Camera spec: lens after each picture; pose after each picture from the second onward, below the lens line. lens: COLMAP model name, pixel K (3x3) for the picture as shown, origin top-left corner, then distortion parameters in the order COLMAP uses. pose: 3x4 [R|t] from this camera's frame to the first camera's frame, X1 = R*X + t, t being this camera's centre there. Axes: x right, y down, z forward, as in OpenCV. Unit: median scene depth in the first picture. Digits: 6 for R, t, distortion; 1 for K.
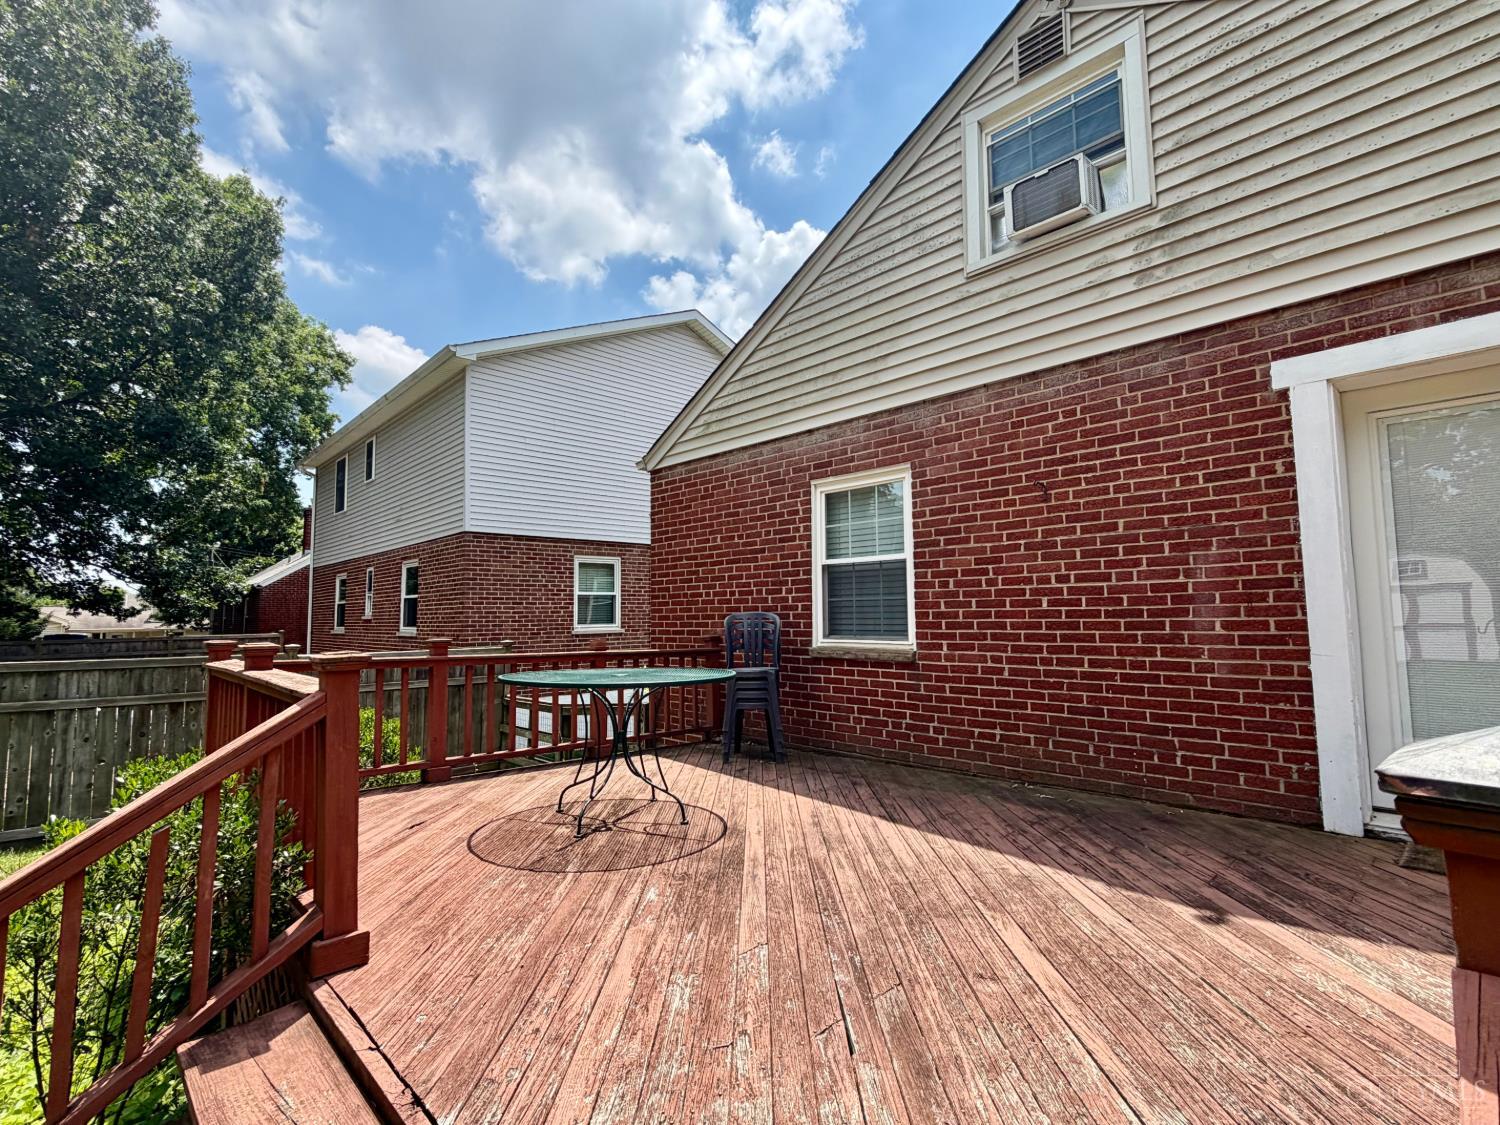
lens RADIAL K [[710.7, 0, 743.8], [0, 710.7, 563.4], [0, 0, 1]] dist [0.000430, -0.000101]
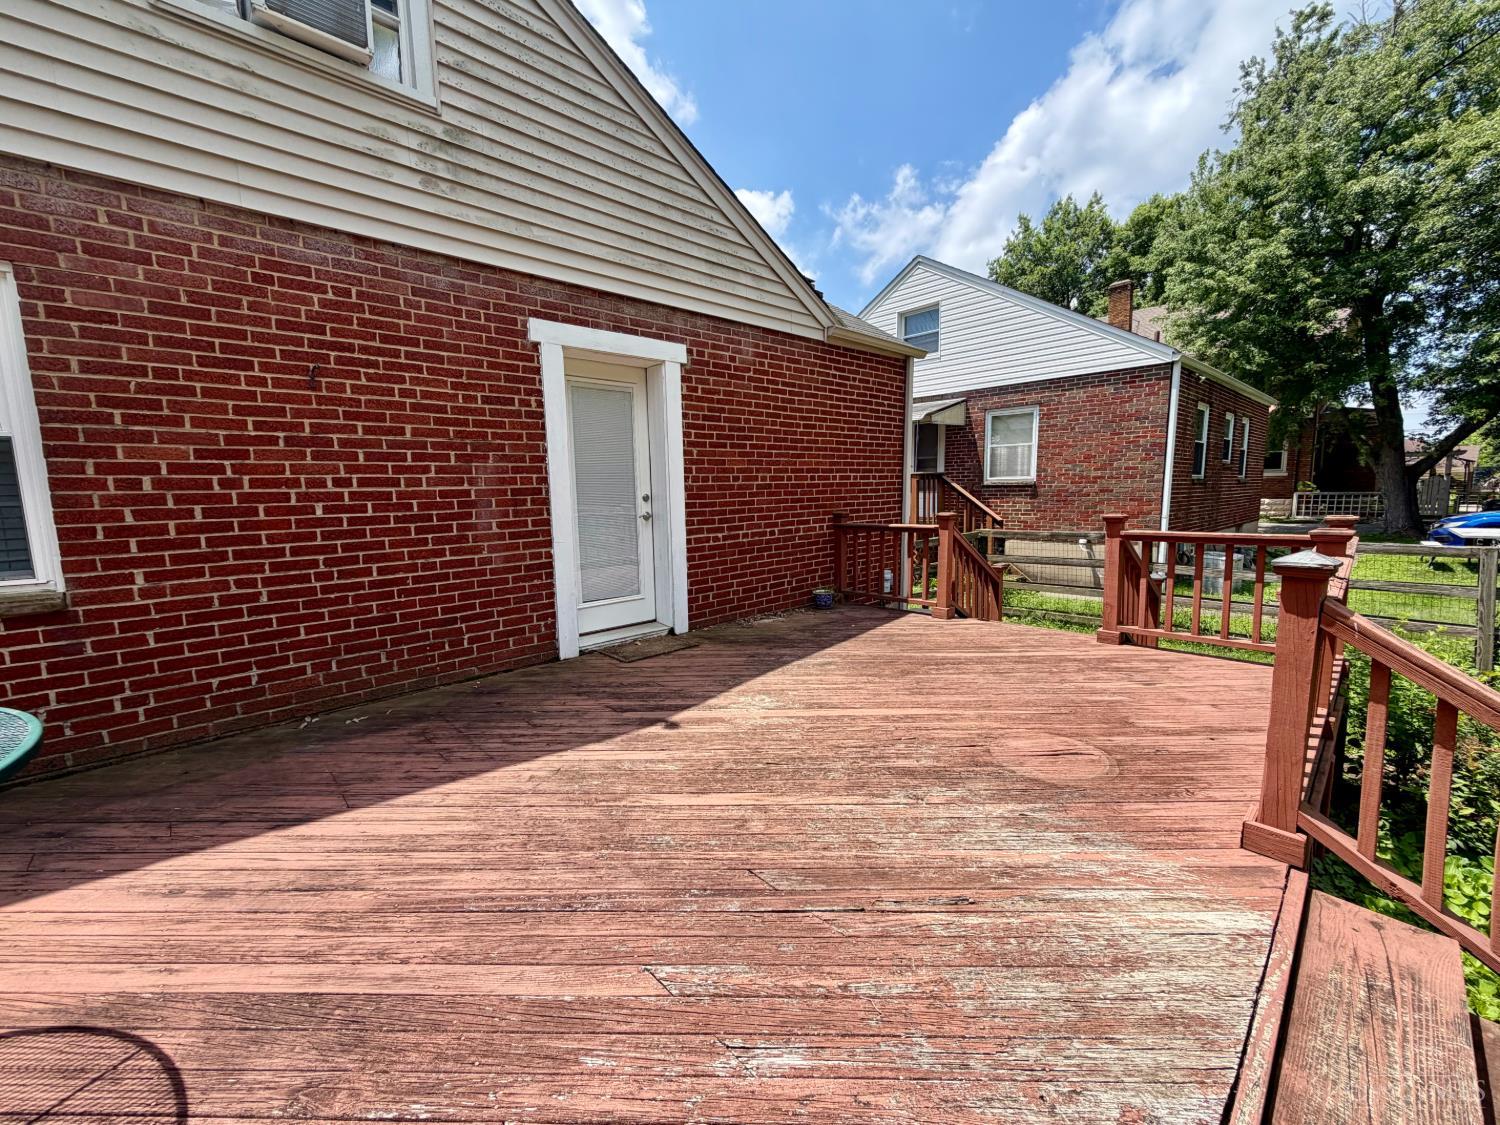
lens RADIAL K [[597.9, 0, 743.1], [0, 597.9, 560.4], [0, 0, 1]] dist [0.002888, -0.000564]
pose [[0.018365, -0.113767, 0.993338, -0.338626], [-0.056824, 0.991781, 0.114639, 0.004324], [-0.998215, -0.058551, 0.011749, 0.535515]]
